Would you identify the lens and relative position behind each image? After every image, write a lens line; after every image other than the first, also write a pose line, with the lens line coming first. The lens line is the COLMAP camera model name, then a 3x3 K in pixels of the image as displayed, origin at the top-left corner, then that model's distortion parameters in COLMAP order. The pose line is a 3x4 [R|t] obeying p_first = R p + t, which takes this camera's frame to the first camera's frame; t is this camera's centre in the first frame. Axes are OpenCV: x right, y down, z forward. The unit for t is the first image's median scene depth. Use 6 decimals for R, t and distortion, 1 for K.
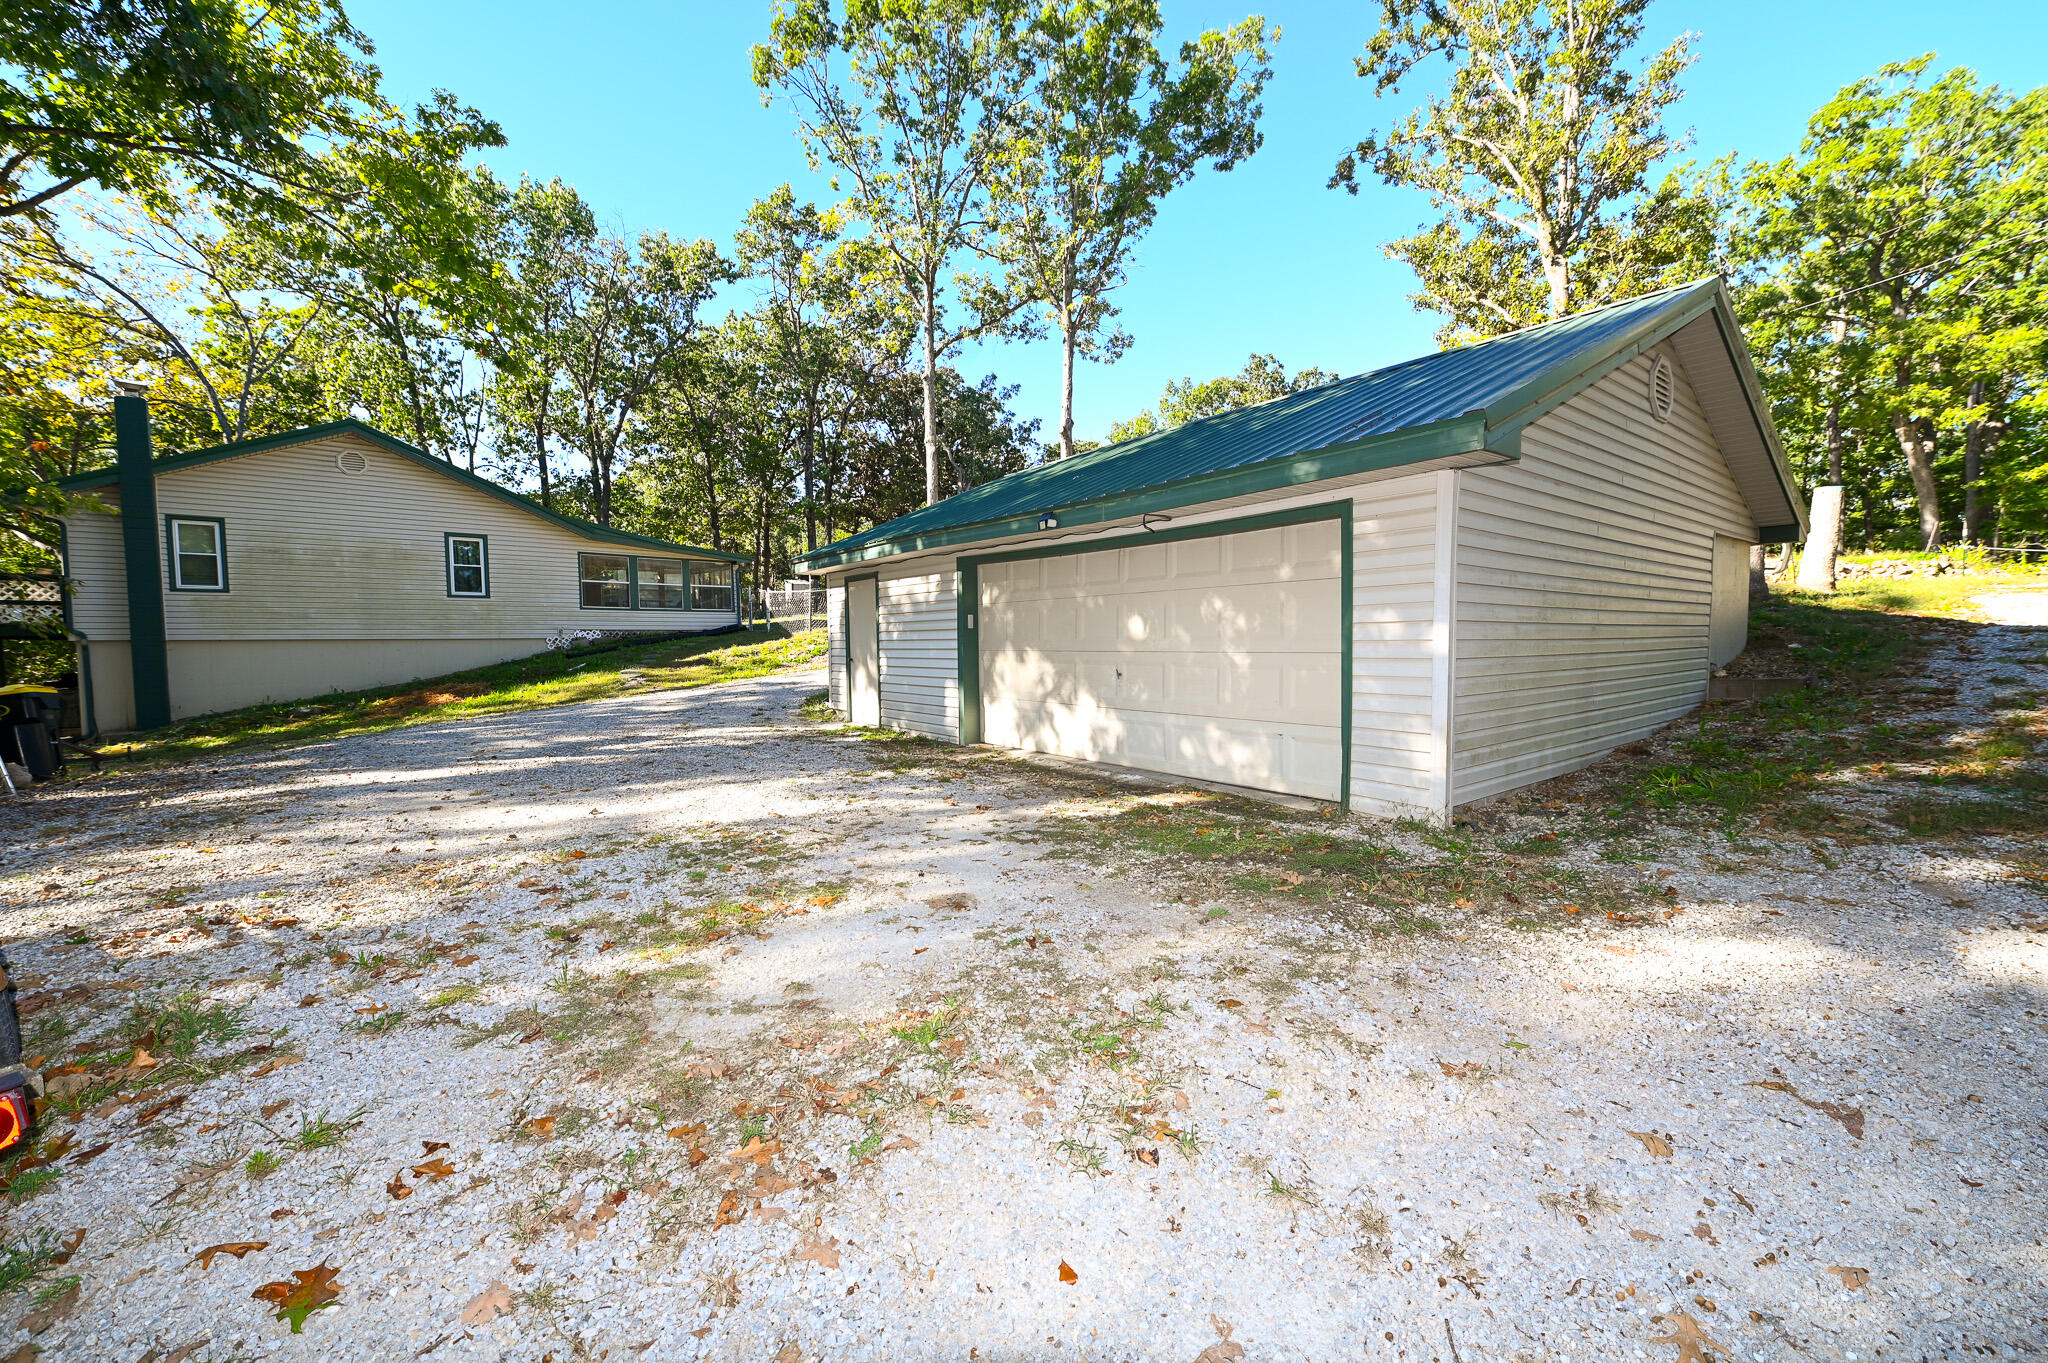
lens RADIAL K [[815.8, 0, 1032.3], [0, 815.8, 679.1], [0, 0, 1]] dist [-0.006636, -0.000594]
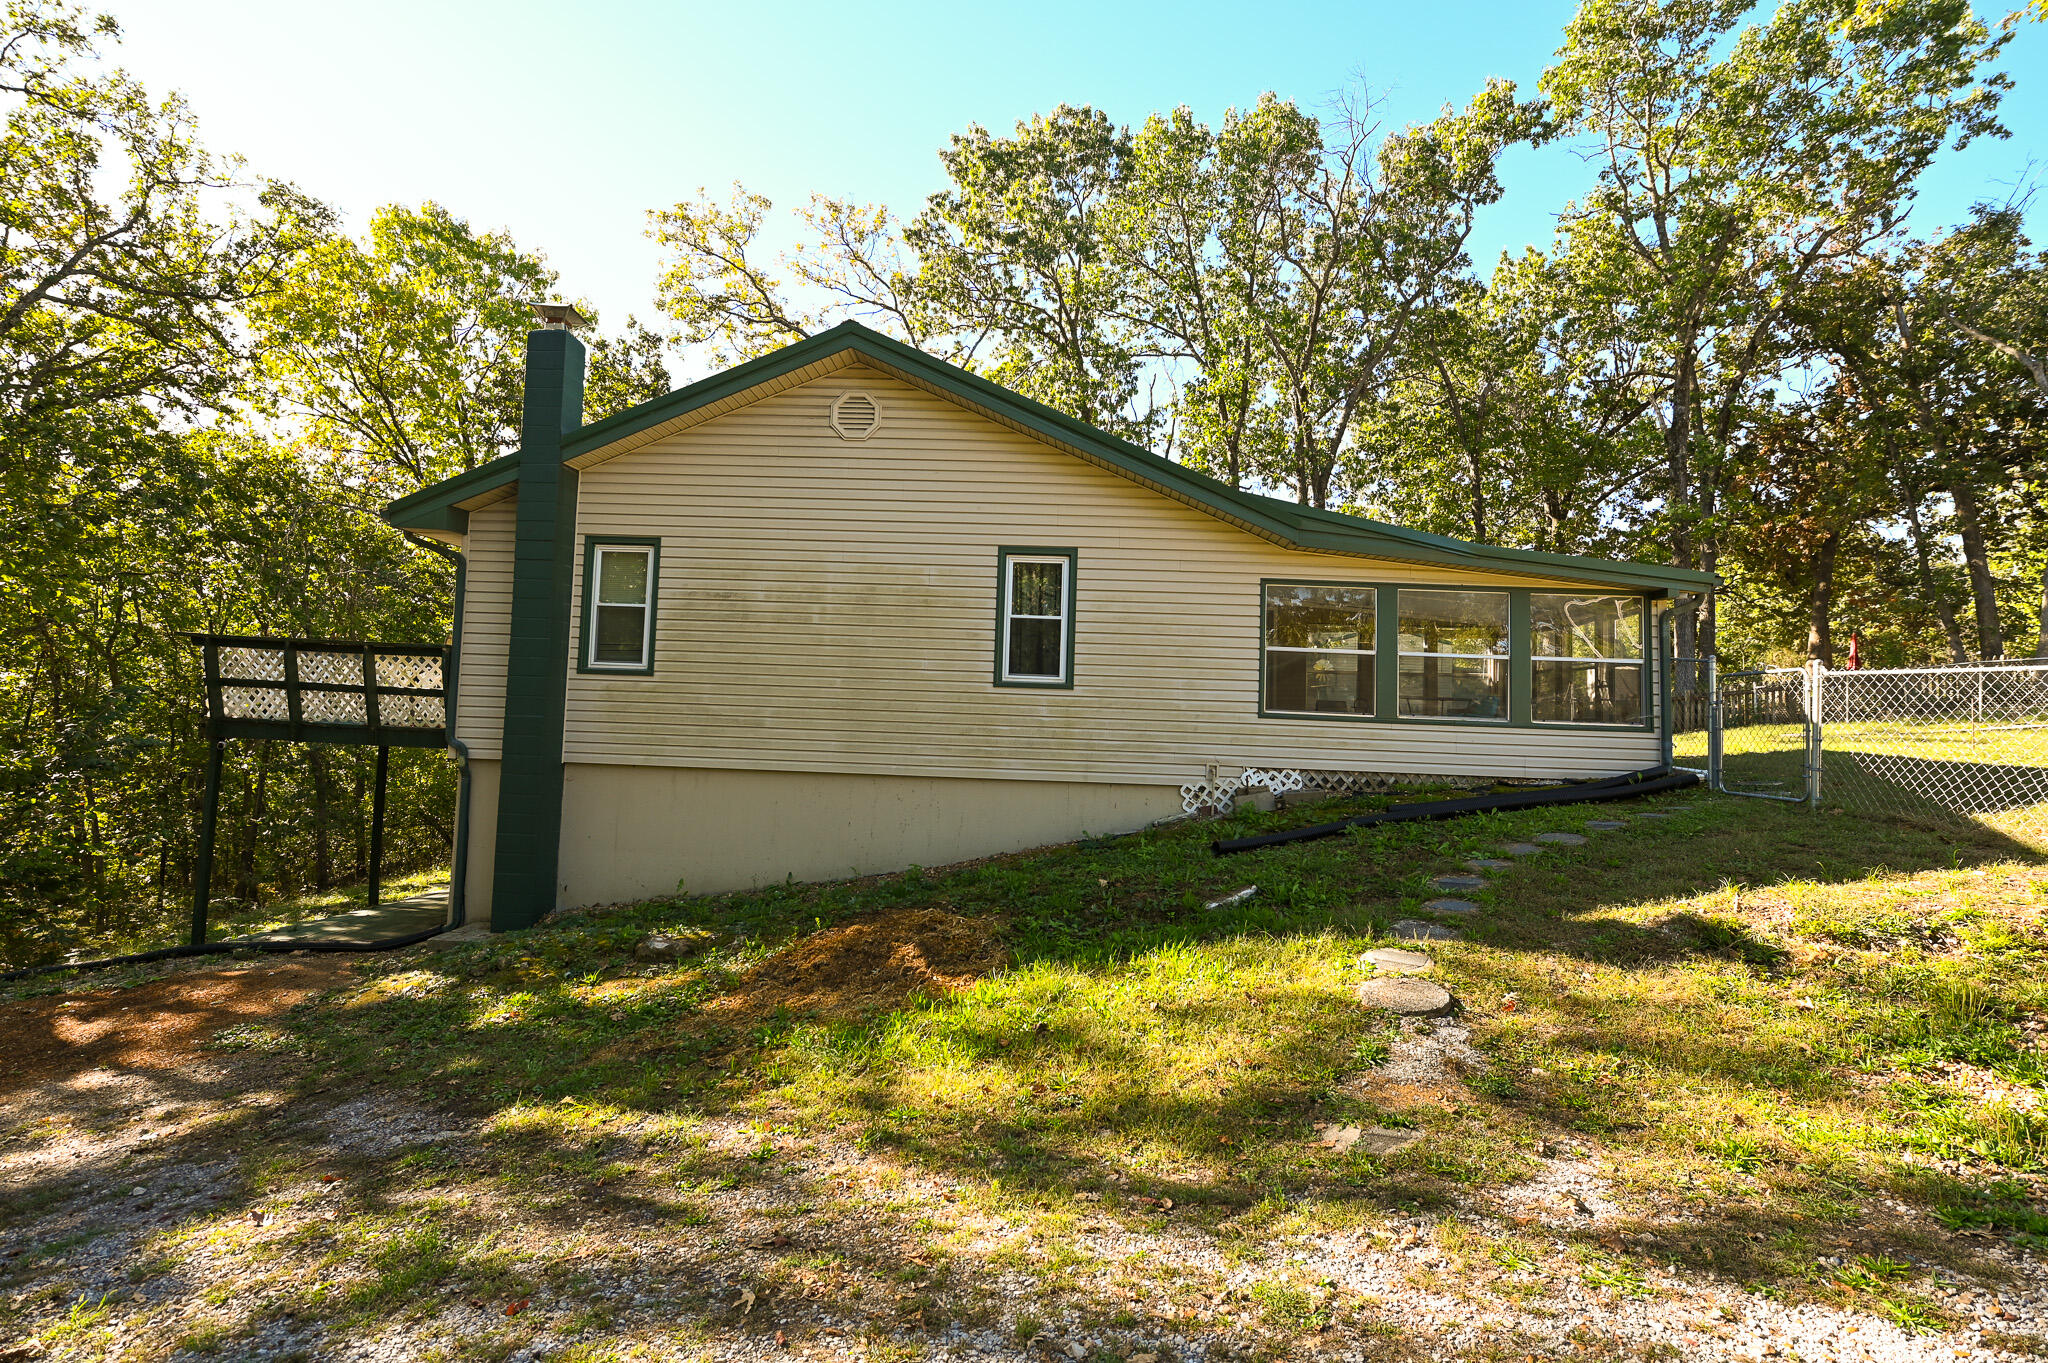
lens RADIAL K [[951.6, 0, 1015.5], [0, 951.6, 676.1], [0, 0, 1]] dist [-0.002571, -0.001395]
pose [[0.713203, -0.006011, -0.700932, -0.321927], [-0.075165, 0.993542, -0.085002, -0.059185], [0.696916, 0.113309, 0.708145, 0.601159]]
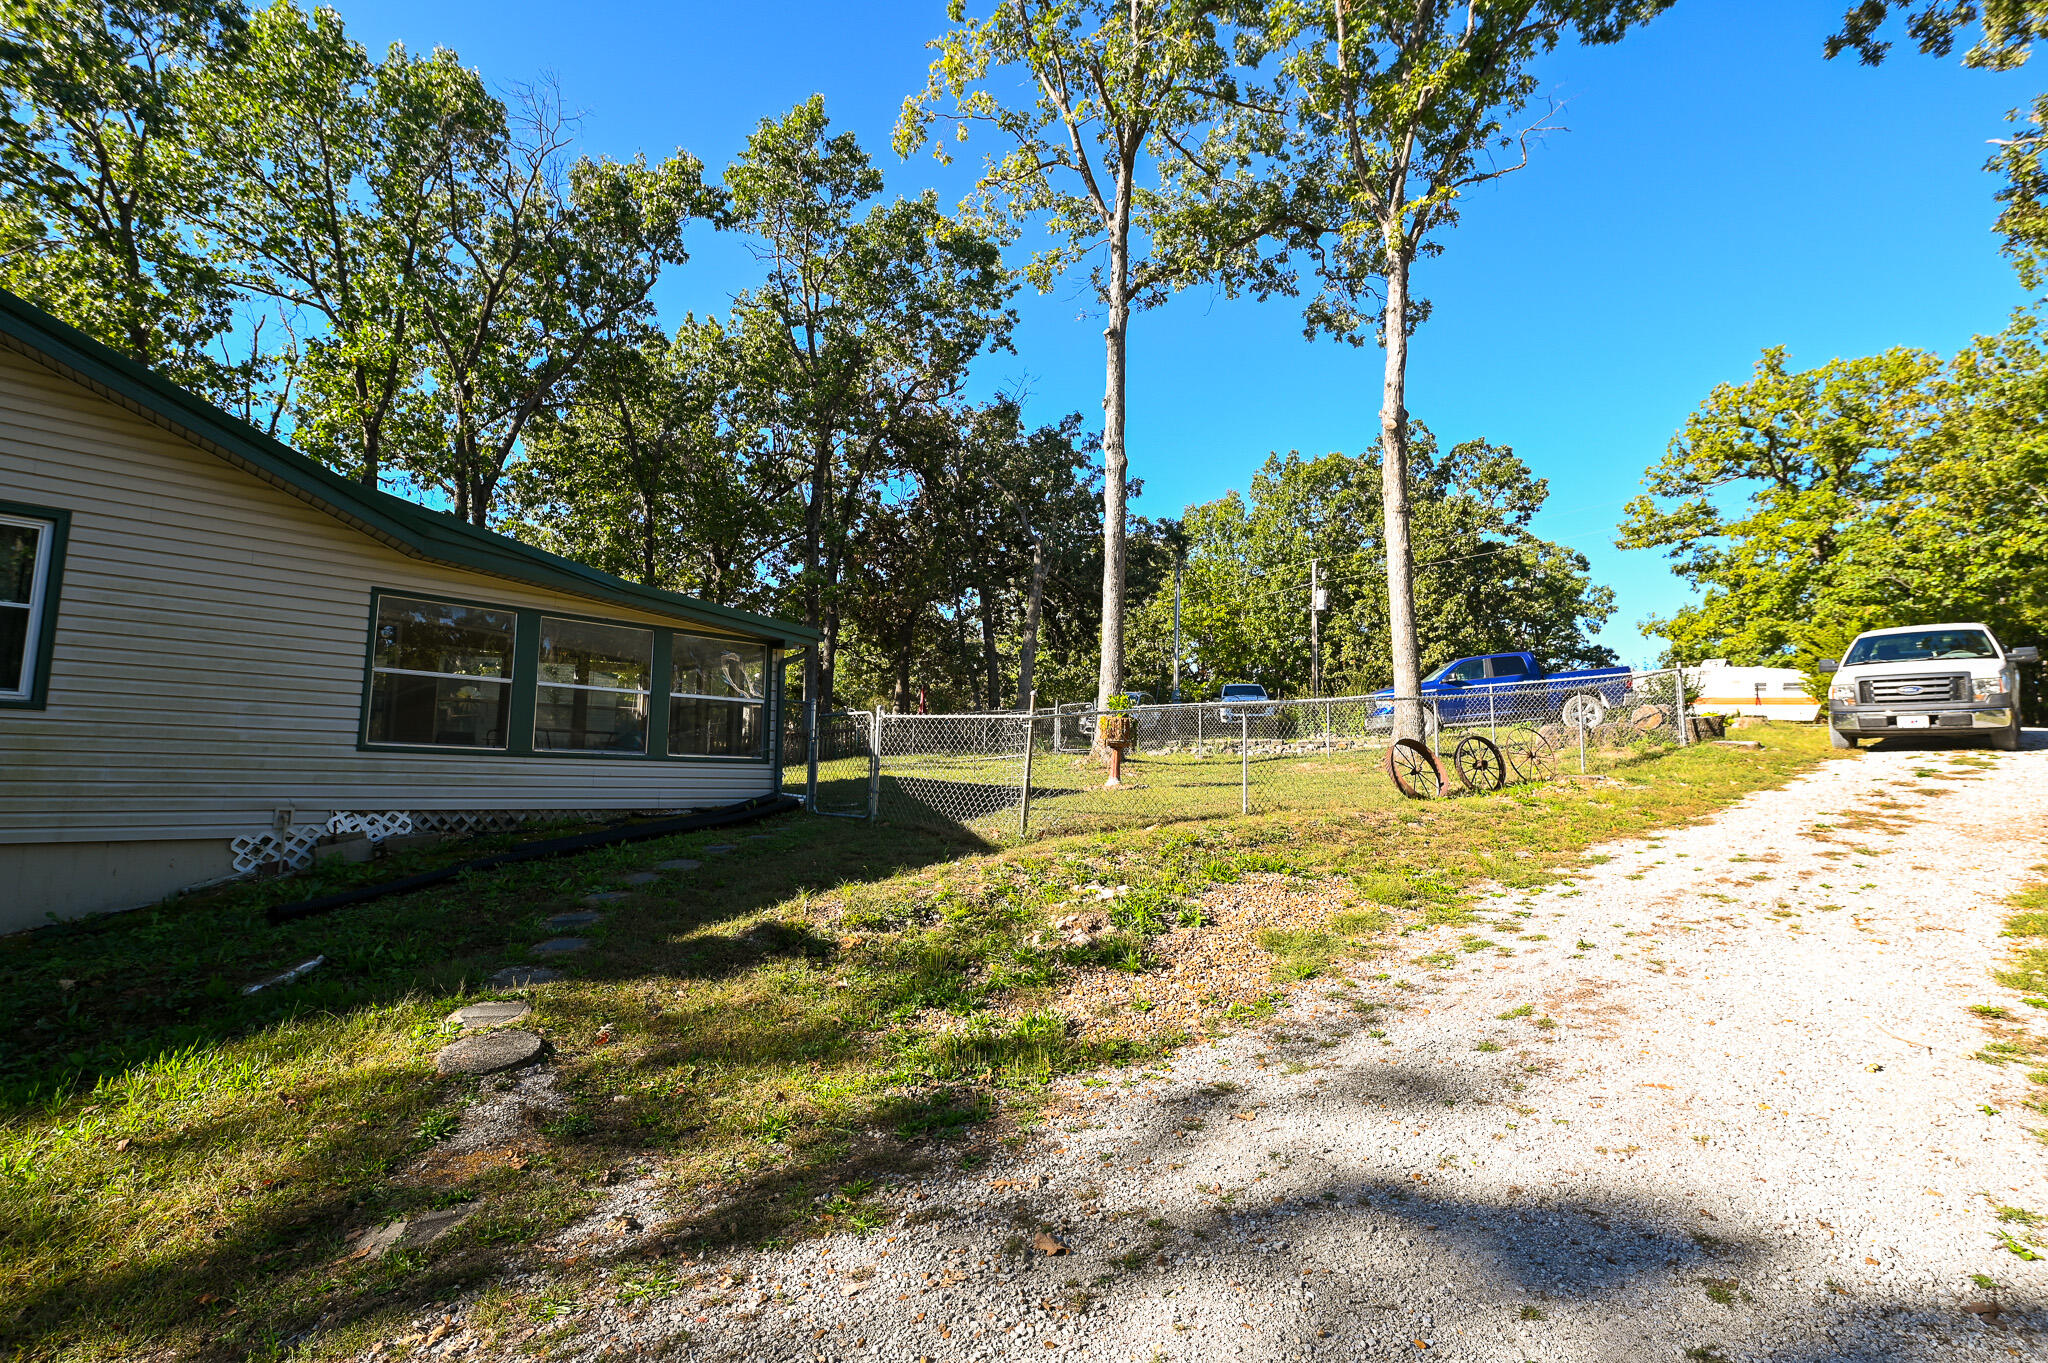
lens RADIAL K [[951.6, 0, 1039.5], [0, 951.6, 672.2], [0, 0, 1]] dist [-0.002571, -0.001395]
pose [[0.997513, 0.030027, 0.063773, -0.308793], [-0.019093, 0.986006, -0.165611, -0.060045], [-0.067853, 0.163981, 0.984127, 0.607568]]
